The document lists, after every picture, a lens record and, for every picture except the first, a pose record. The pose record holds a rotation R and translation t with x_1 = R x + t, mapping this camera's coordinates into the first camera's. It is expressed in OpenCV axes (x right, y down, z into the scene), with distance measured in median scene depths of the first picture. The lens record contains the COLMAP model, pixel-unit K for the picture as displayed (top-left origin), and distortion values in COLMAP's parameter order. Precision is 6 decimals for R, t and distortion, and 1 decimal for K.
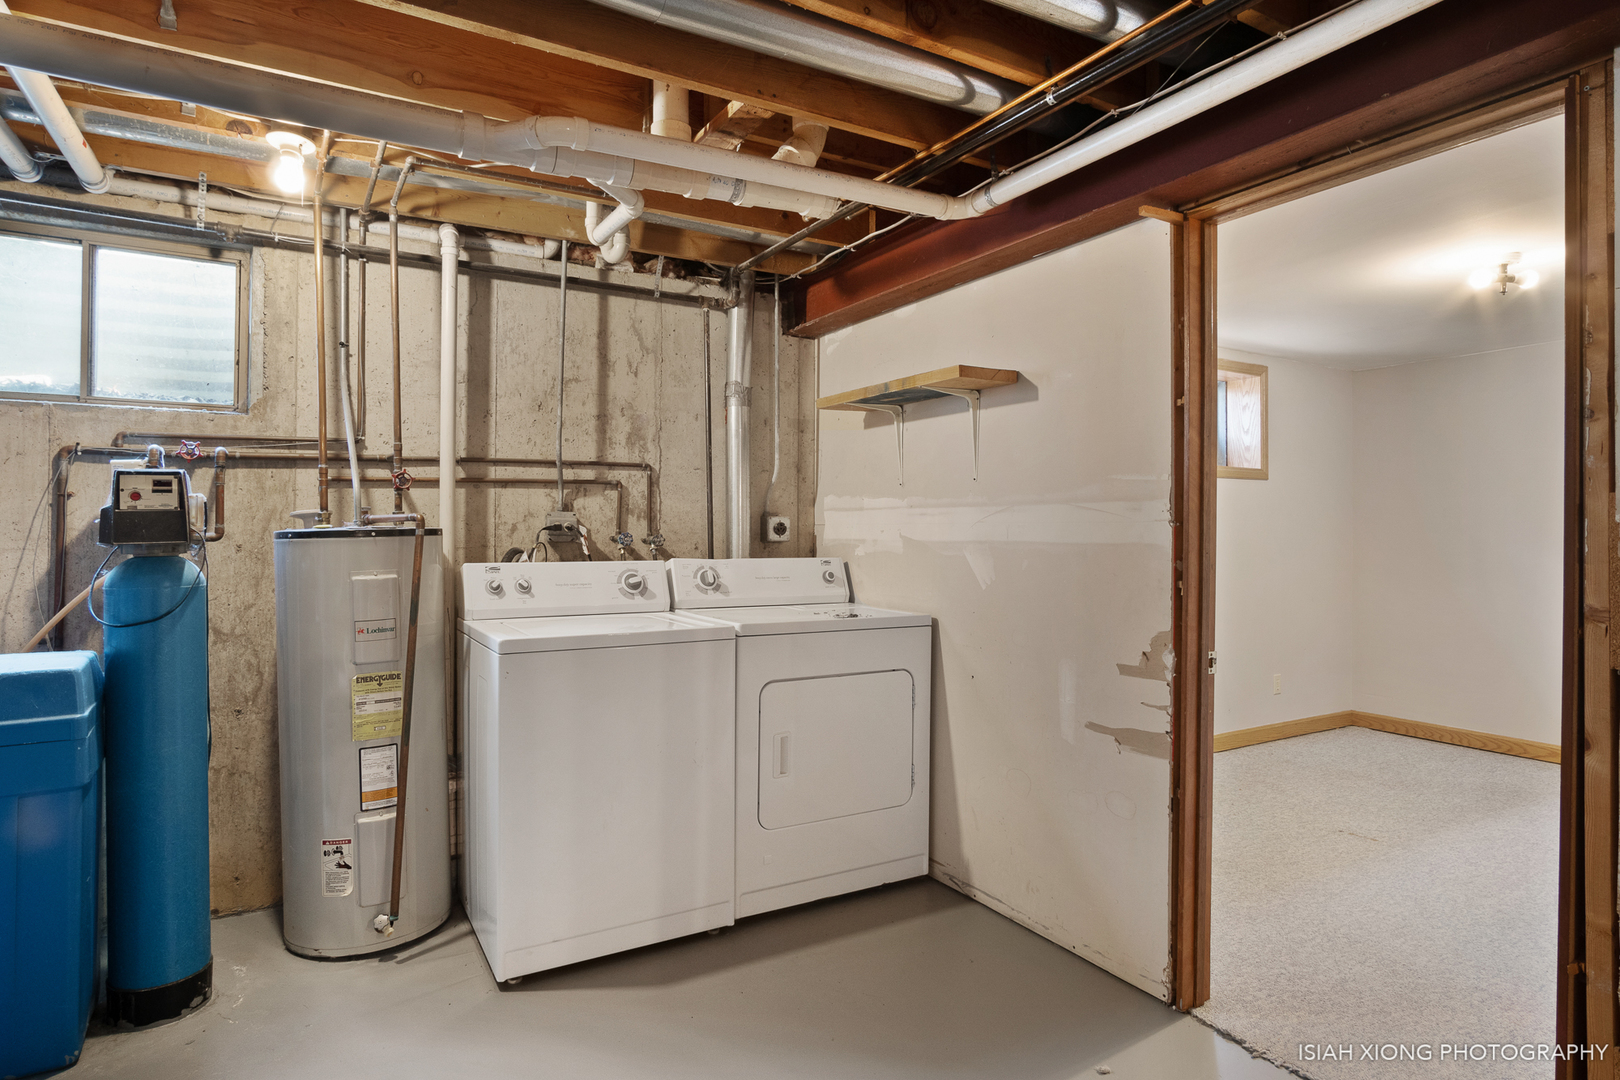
lens RADIAL K [[881.7, 0, 812.4], [0, 881.7, 531.4], [0, 0, 1]] dist [-0.016563, -0.000068]
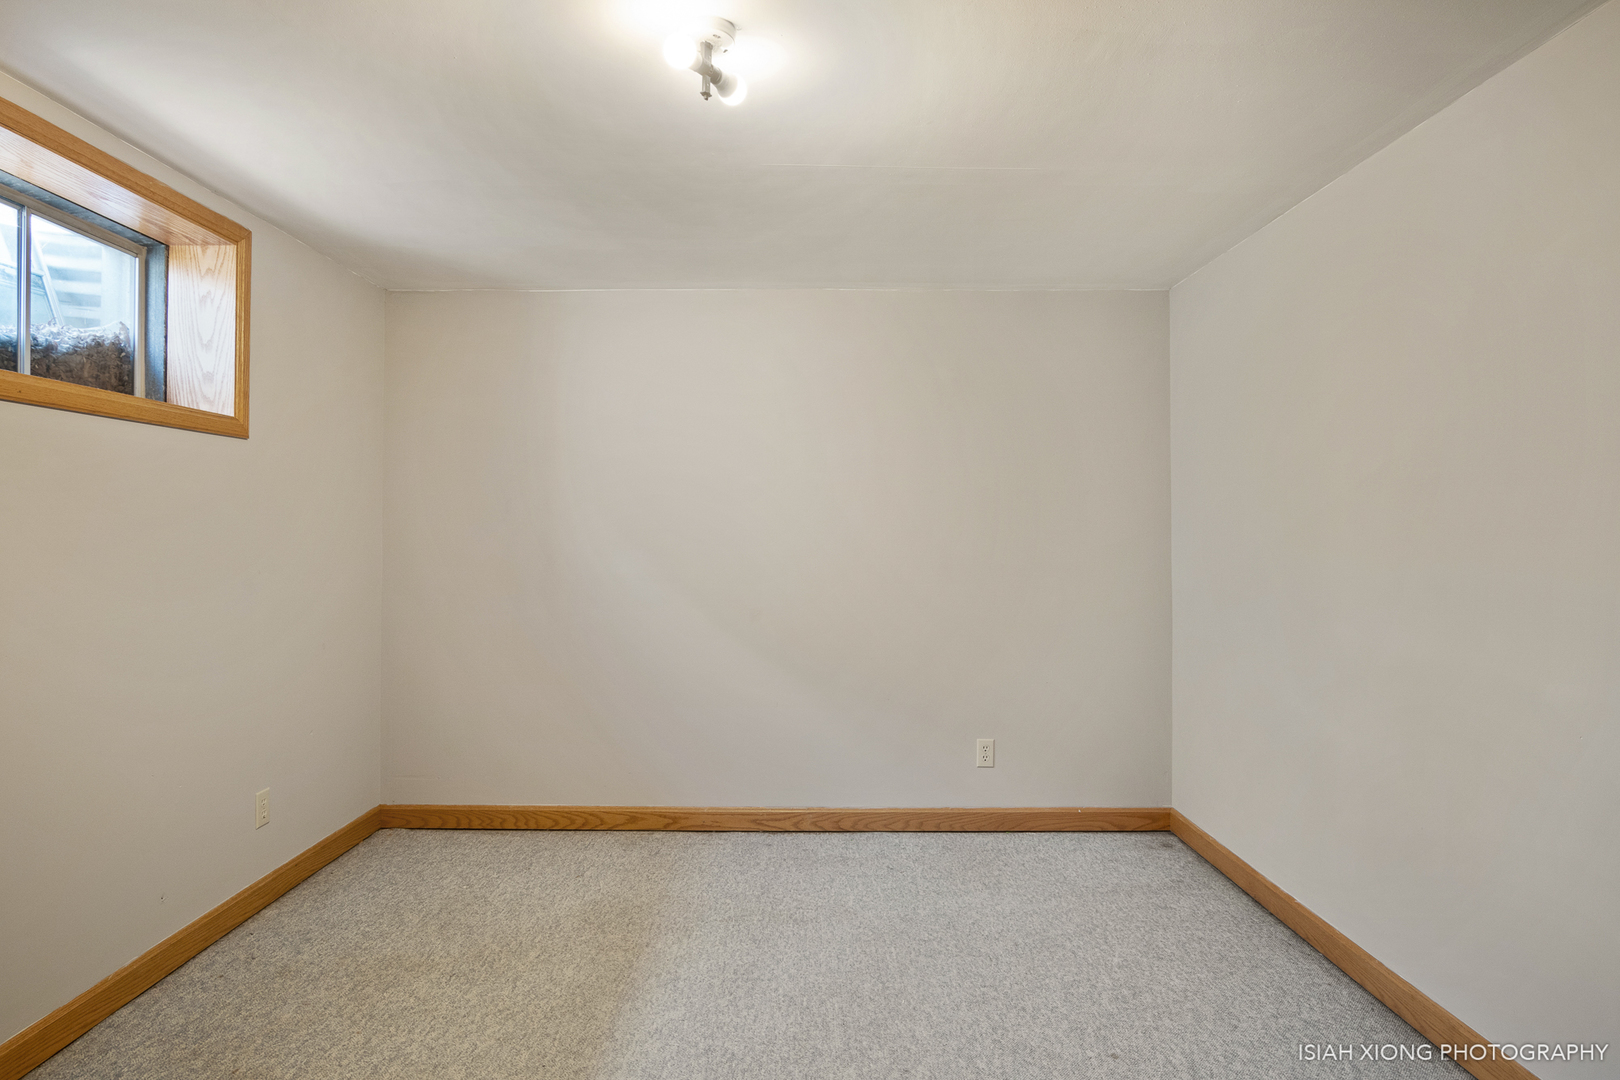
lens RADIAL K [[881.7, 0, 814.1], [0, 881.7, 534.3], [0, 0, 1]] dist [-0.016563, -0.000068]
pose [[0.503152, 0.007241, 0.864168, 0.223562], [-0.007211, 0.999965, -0.004180, 0.001291], [-0.864168, -0.004128, 0.503187, 0.416275]]
